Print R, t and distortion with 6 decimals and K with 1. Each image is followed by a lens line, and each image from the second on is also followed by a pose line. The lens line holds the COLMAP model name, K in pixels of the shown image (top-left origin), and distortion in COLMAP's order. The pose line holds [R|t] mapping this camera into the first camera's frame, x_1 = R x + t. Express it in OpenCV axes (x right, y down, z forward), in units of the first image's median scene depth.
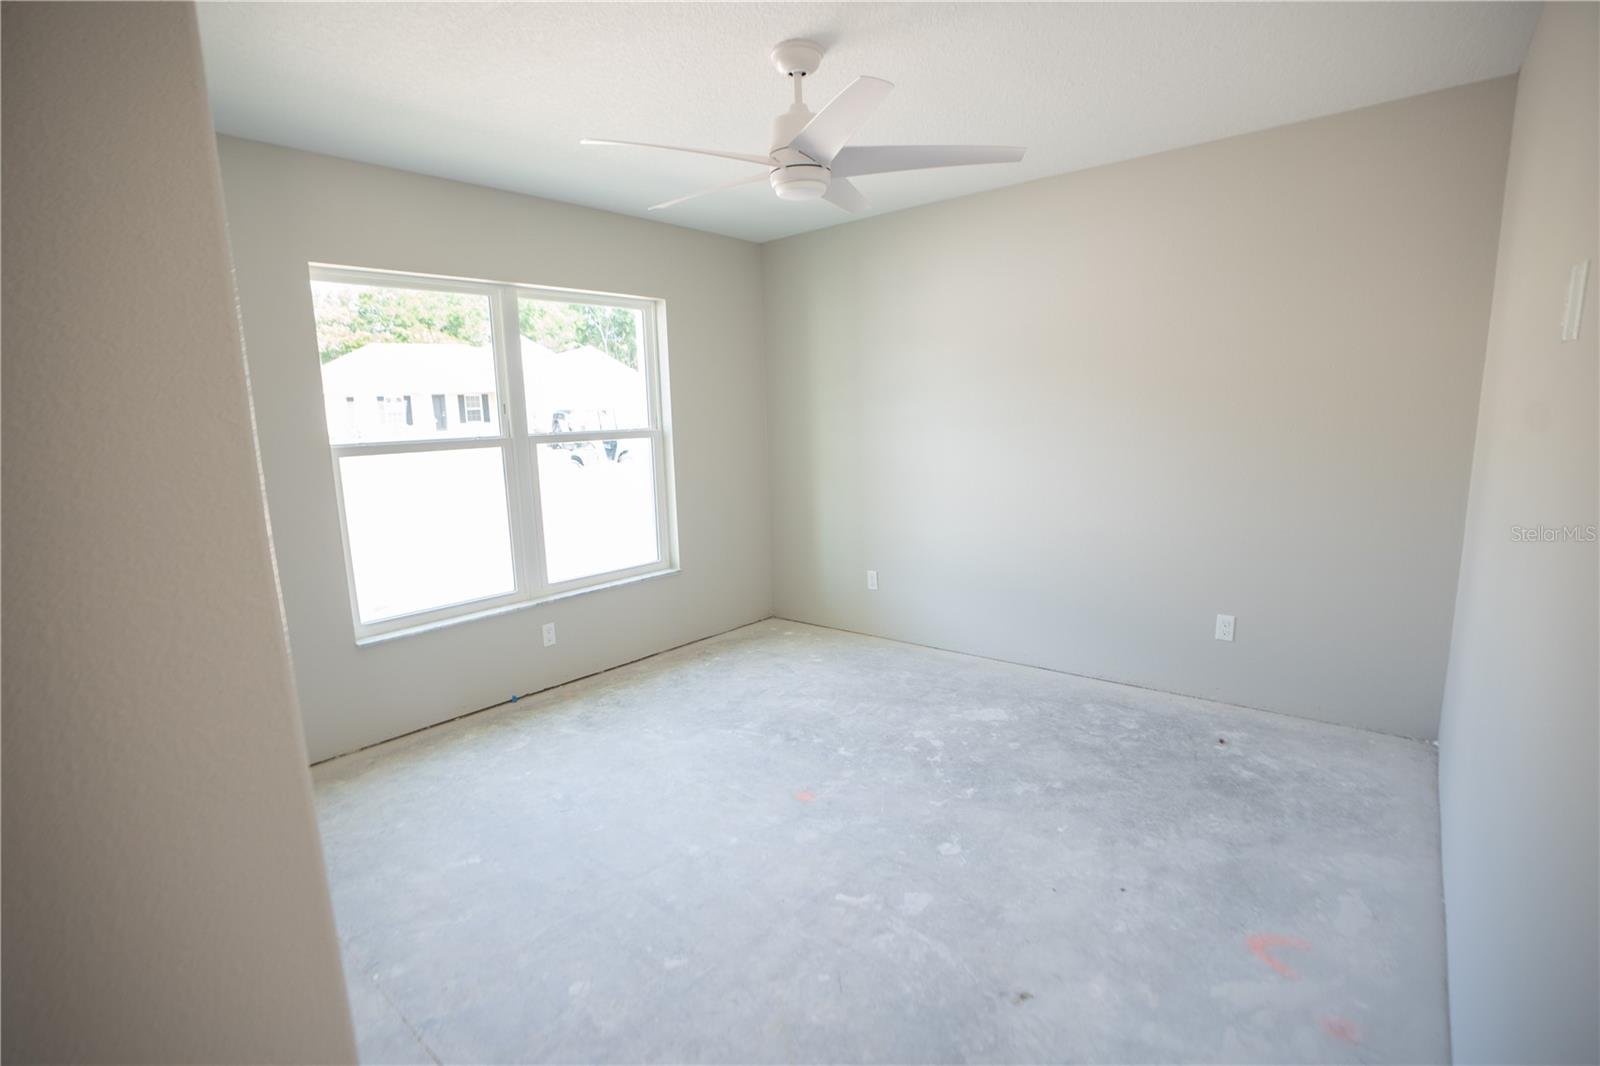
lens RADIAL K [[756.2, 0, 784.9], [0, 756.2, 536.5], [0, 0, 1]] dist [-0.047369, 0.009714]
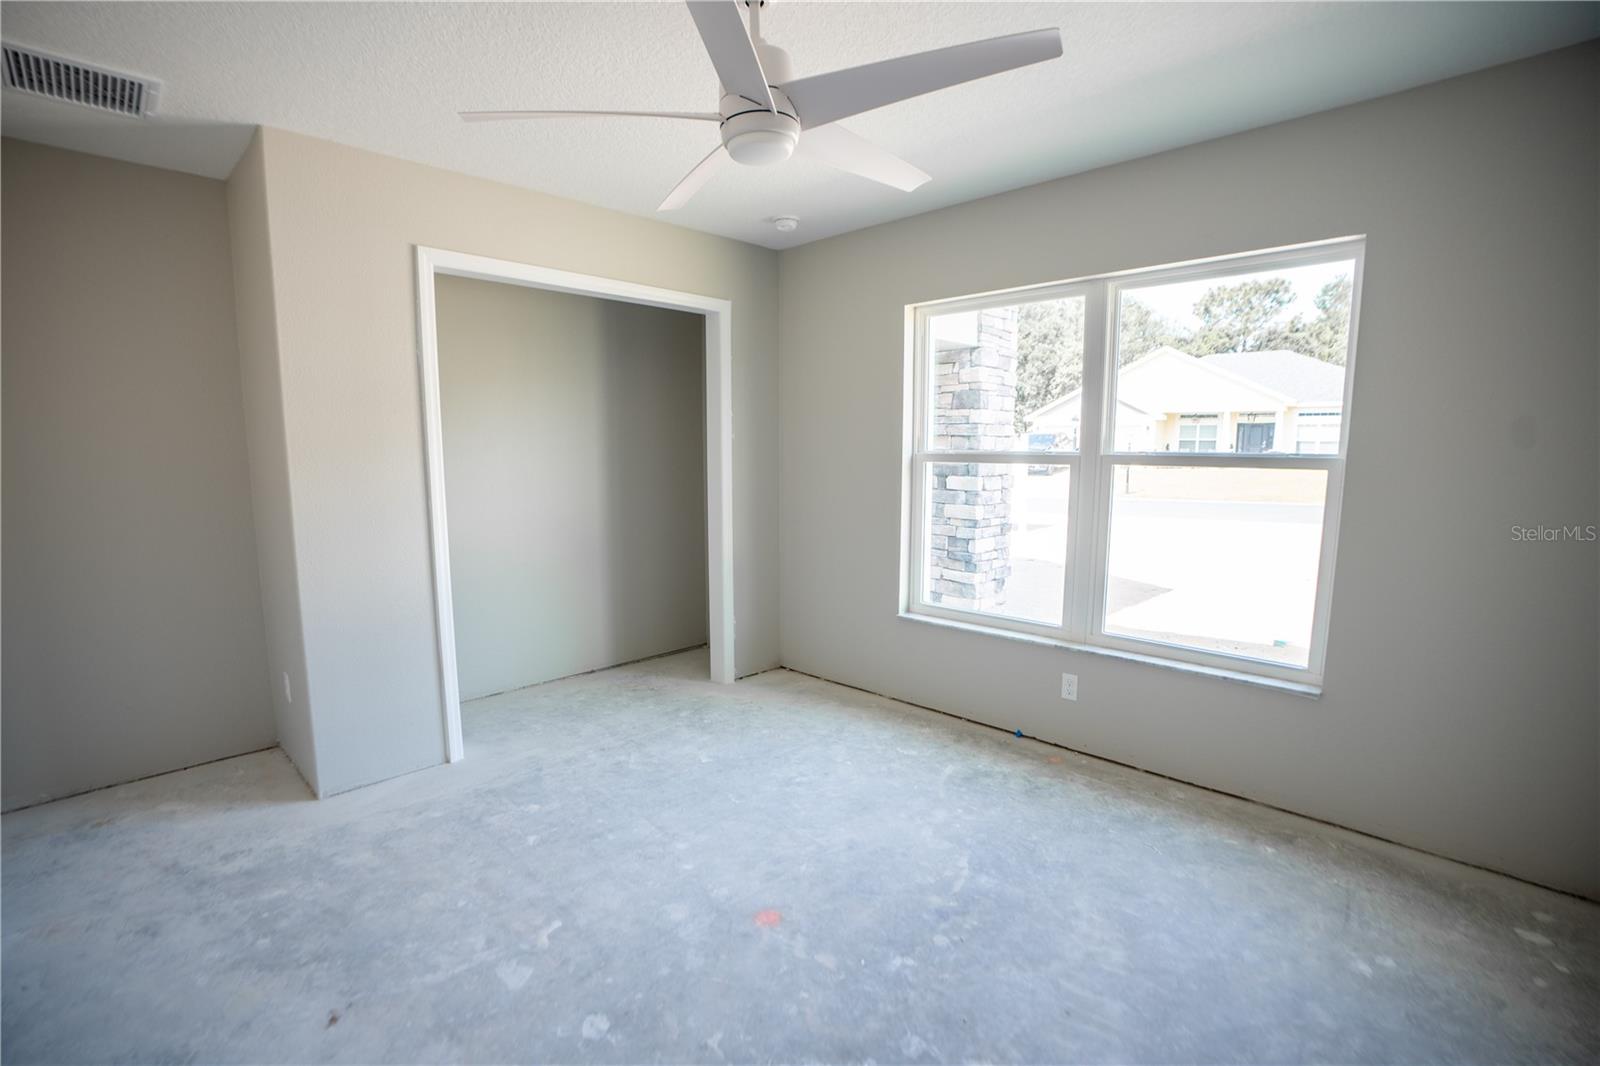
lens RADIAL K [[756.2, 0, 796.1], [0, 756.2, 533.1], [0, 0, 1]] dist [-0.047369, 0.009714]
pose [[-0.073007, 0.146107, -0.986571, 0.603310], [-0.150060, 0.976340, 0.155696, -0.145362], [0.985978, 0.159412, -0.049355, 0.810385]]
